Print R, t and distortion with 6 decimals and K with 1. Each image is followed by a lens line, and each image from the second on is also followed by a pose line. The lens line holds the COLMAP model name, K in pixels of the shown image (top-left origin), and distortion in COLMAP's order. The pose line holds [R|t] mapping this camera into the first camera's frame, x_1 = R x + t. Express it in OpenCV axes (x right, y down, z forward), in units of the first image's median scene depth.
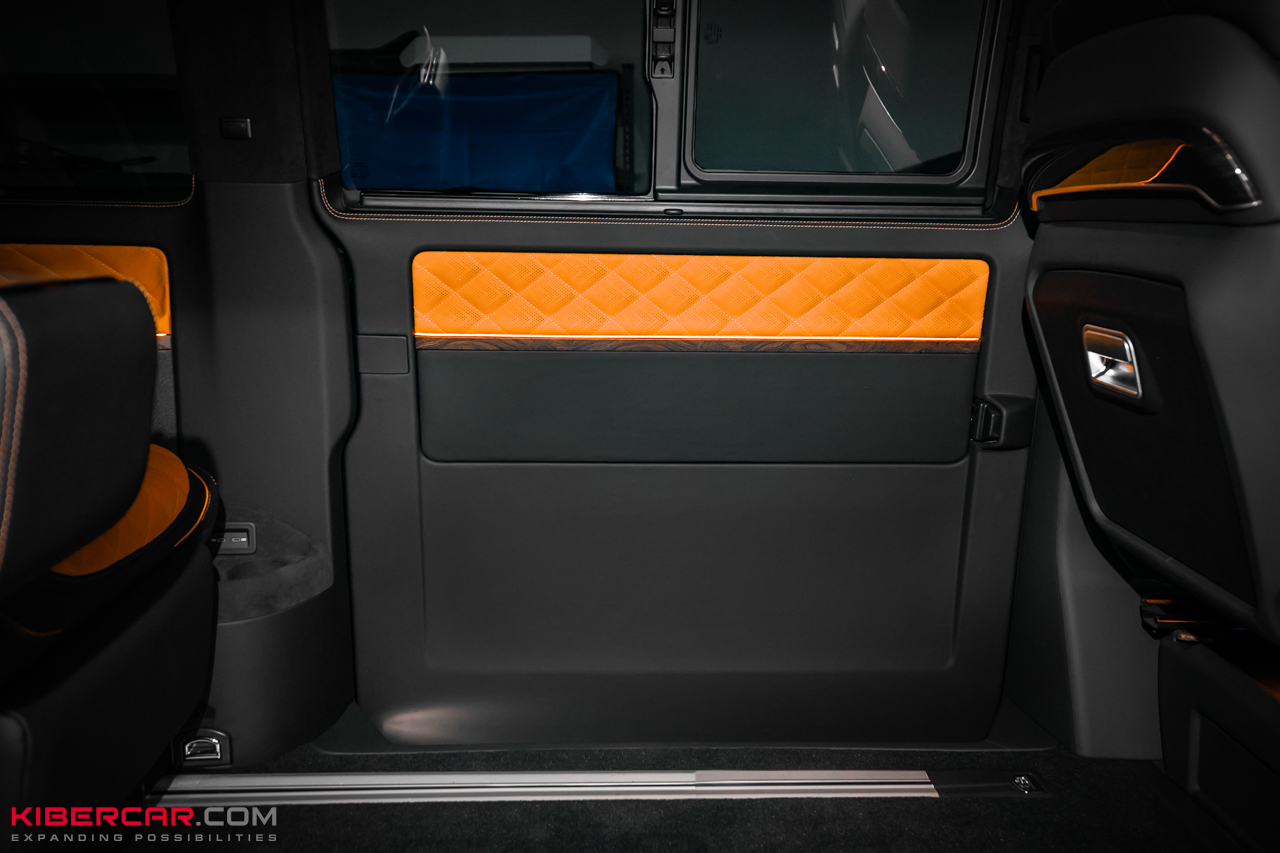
lens RADIAL K [[1068.6, 0, 642.2], [0, 1068.6, 431.0], [0, 0, 1]] dist [0.025192, 0.015334]
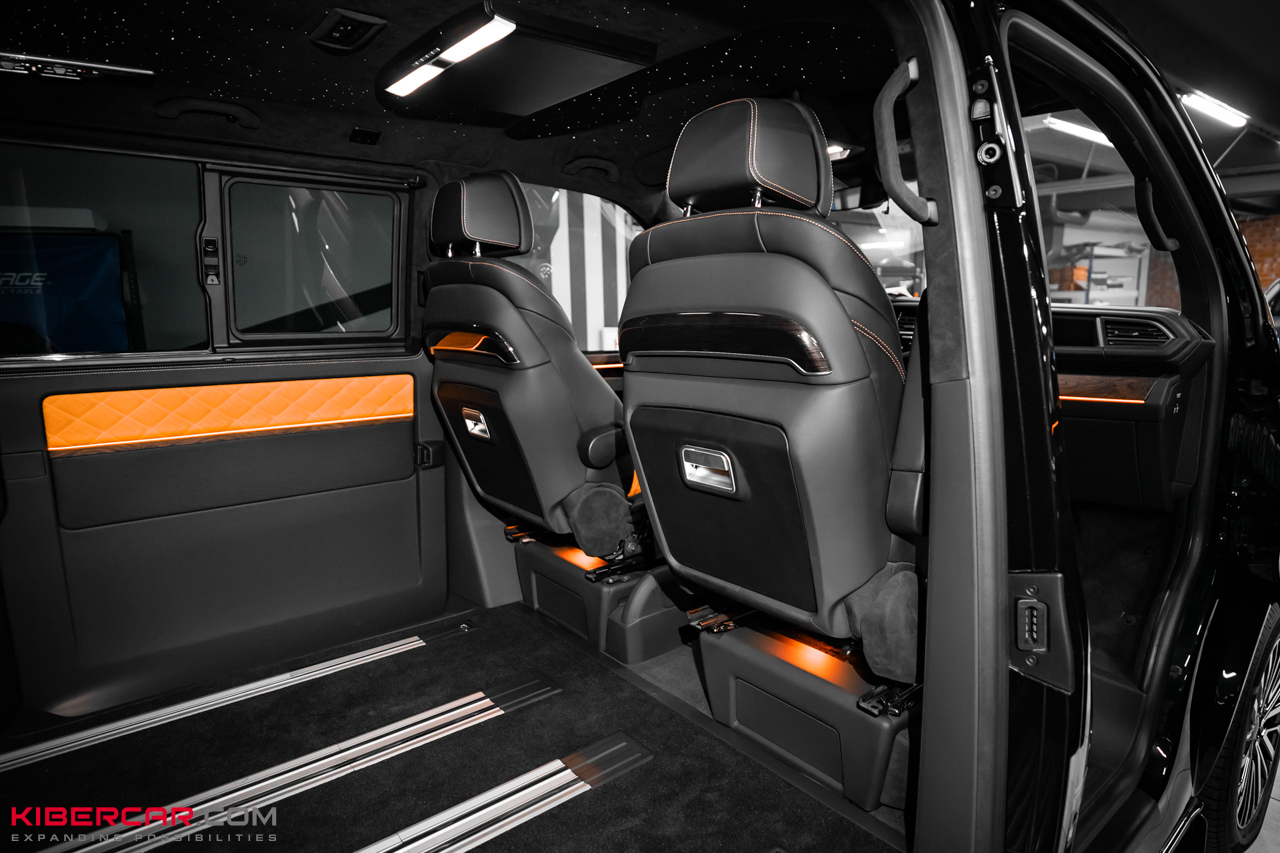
lens RADIAL K [[732.6, 0, 641.6], [0, 732.6, 434.1], [0, 0, 1]] dist [-0.003601, -0.001481]
pose [[0.805955, -0.119316, 0.579828, -0.132421], [0.133333, 0.990897, 0.018573, -0.018700], [-0.576767, 0.062341, 0.814527, -0.337506]]
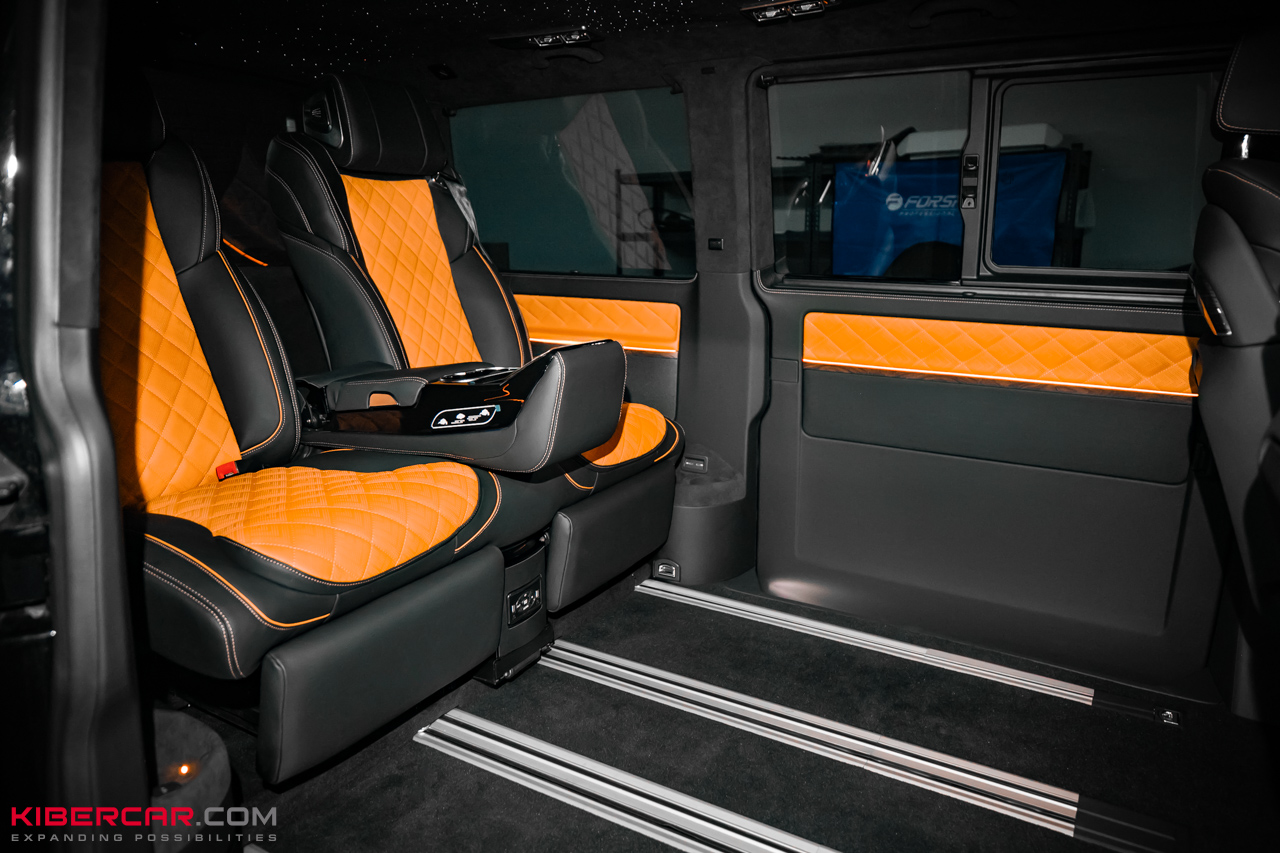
lens RADIAL K [[856.5, 0, 637.6], [0, 856.5, 432.2], [0, 0, 1]] dist [0.011447, 0.005351]
pose [[0.840341, 0.121116, -0.528354, 0.301579], [-0.105732, 0.992620, 0.059376, -0.029903], [0.531647, 0.005968, 0.846945, -0.295766]]
